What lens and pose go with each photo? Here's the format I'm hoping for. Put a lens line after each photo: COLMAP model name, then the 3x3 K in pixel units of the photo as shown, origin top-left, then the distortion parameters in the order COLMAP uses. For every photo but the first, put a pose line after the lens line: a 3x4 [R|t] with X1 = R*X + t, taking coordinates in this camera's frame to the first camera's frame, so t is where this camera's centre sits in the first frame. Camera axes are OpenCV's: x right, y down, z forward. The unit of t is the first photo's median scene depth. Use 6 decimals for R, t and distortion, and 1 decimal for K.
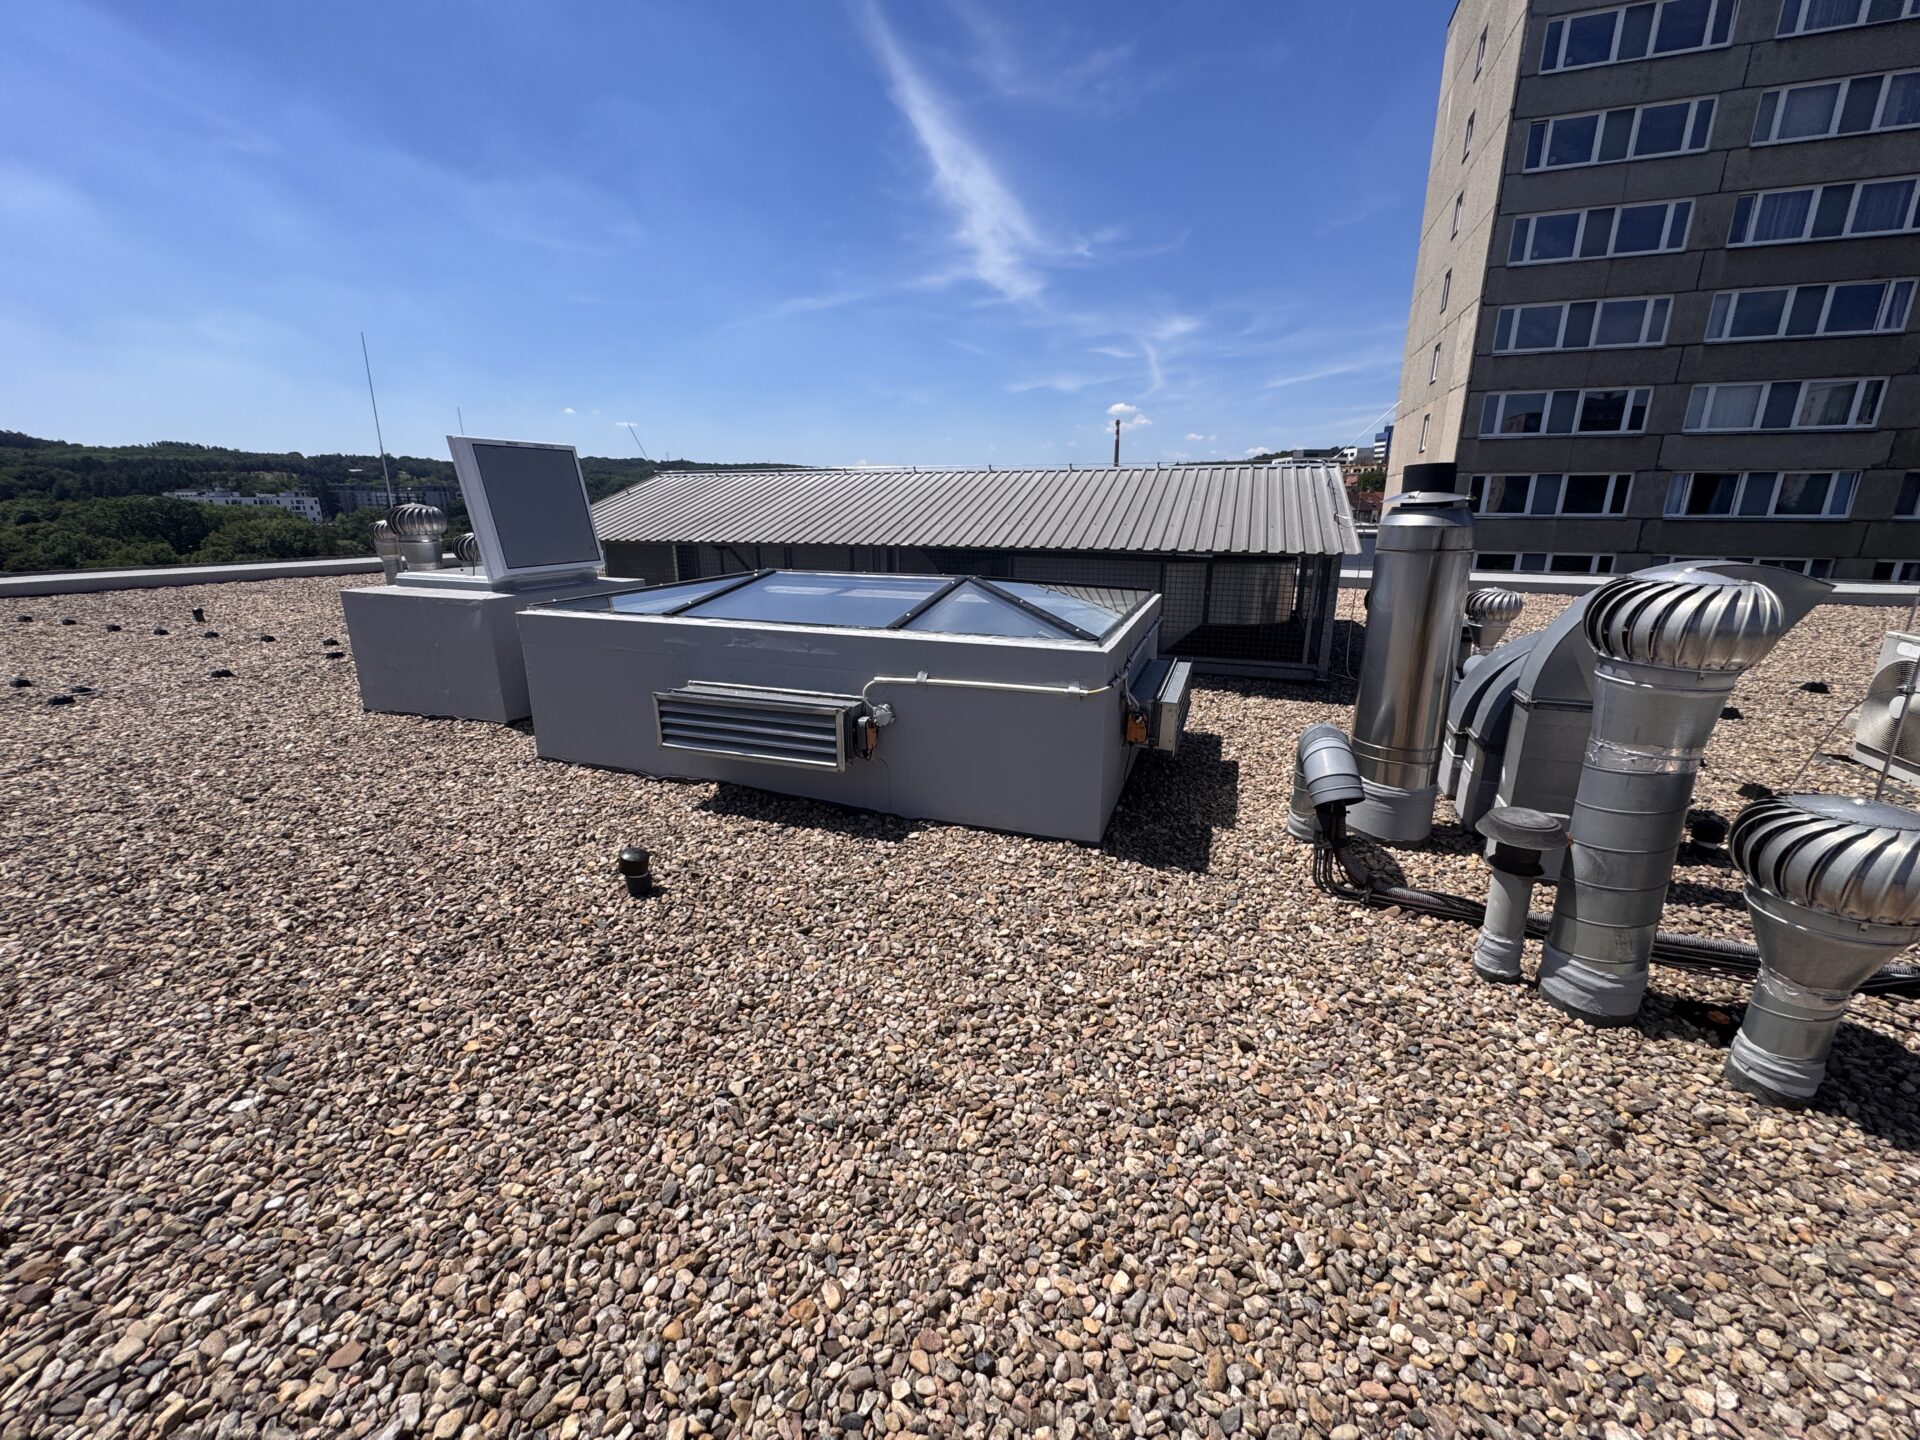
lens RADIAL K [[766.7, 0, 960.0], [0, 766.7, 720.0], [0, 0, 1]] dist [-0.001437, 0.000461]
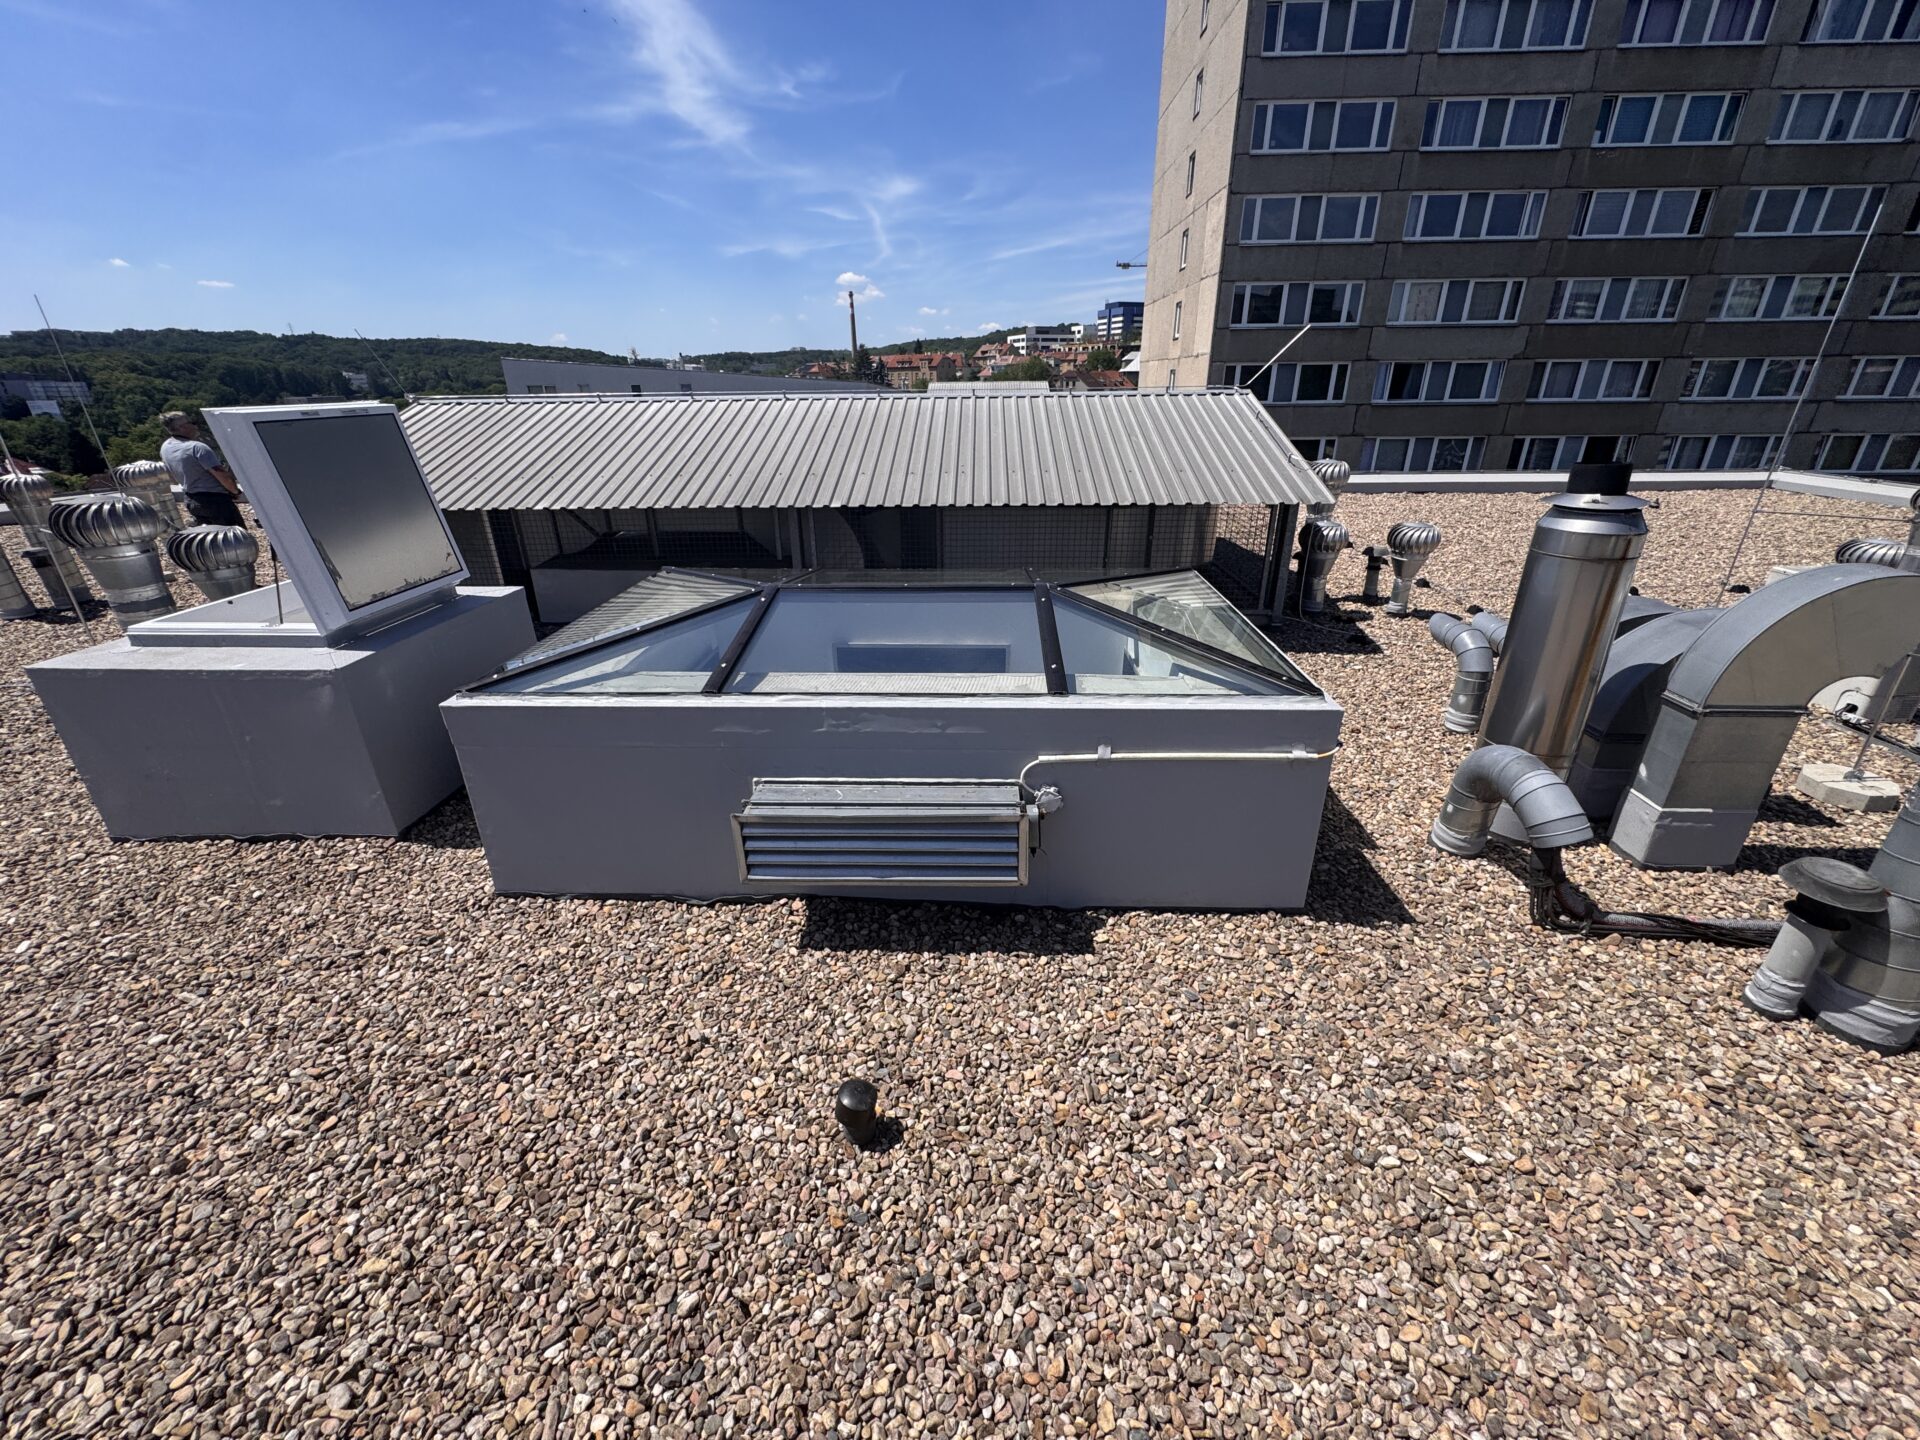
lens RADIAL K [[765.4, 0, 960.0], [0, 765.4, 720.0], [0, 0, 1]] dist [-0.000102, -0.000629]
pose [[0.950419, -0.135705, 0.279801, -0.258549], [0.095752, 0.983751, 0.151876, -0.141308], [-0.295865, -0.117554, 0.947969, 0.181082]]
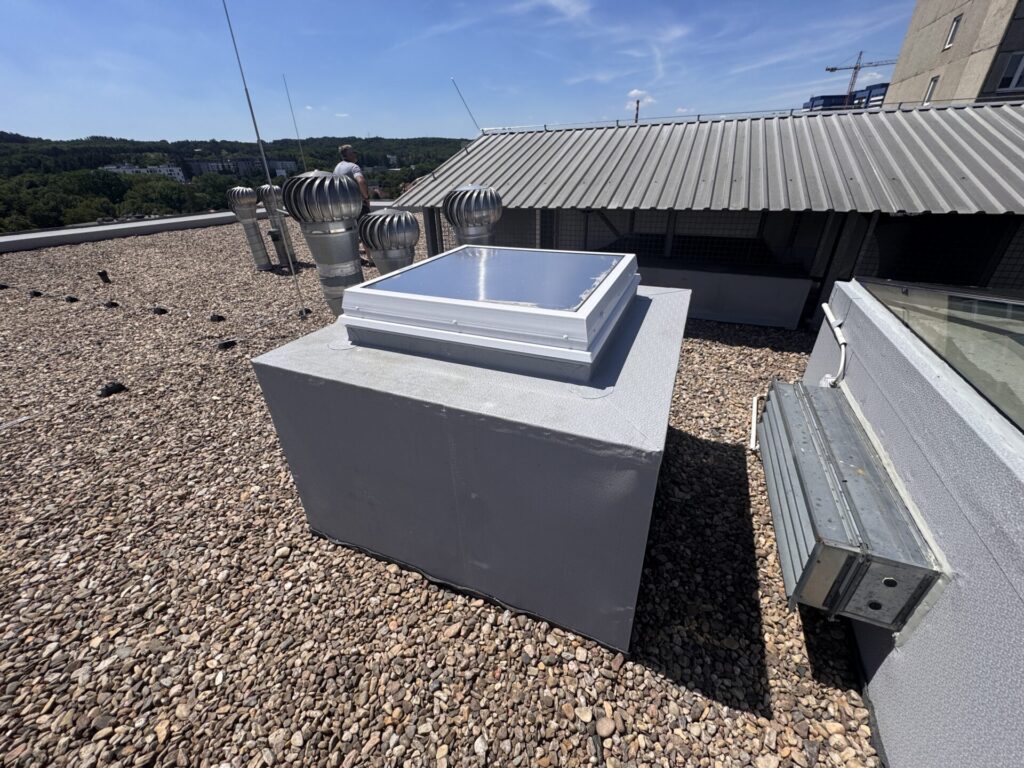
lens RADIAL K [[408.2, 0, 512.0], [0, 408.2, 384.0], [0, 0, 1]] dist [-0.000102, -0.000629]
pose [[0.998098, 0.002044, -0.061607, -0.590641], [0.011831, 0.974517, 0.223999, -0.202852], [0.060495, -0.224302, 0.972640, 0.709411]]
